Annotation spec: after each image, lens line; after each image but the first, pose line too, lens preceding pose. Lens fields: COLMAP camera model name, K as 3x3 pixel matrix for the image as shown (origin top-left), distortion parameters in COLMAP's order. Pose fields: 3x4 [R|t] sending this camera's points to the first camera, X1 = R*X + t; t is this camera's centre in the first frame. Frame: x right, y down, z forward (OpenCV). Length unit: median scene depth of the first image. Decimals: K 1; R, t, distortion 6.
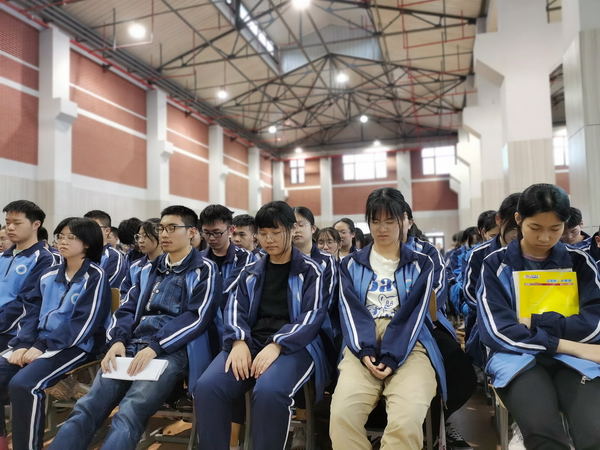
lens RADIAL K [[469.4, 0, 299.0], [0, 469.4, 224.3], [0, 0, 1]] dist [0.036734, -0.025079]
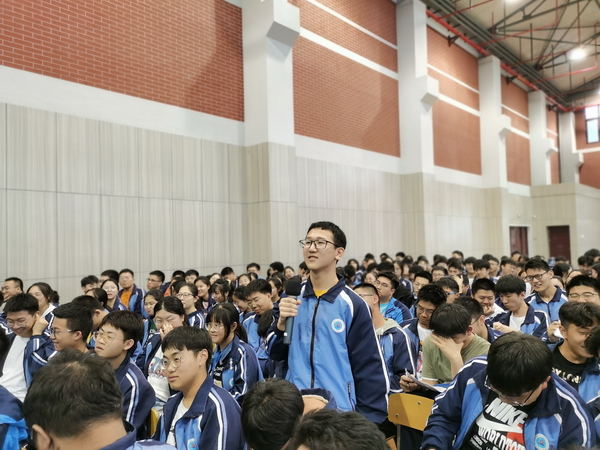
lens RADIAL K [[469.4, 0, 299.5], [0, 469.4, 225.2], [0, 0, 1]] dist [0.036734, -0.025079]
pose [[0.902218, -0.020605, -0.430788, -0.166316], [0.036153, 0.998956, 0.027937, -0.005344], [0.429762, -0.040780, 0.902021, 0.345499]]
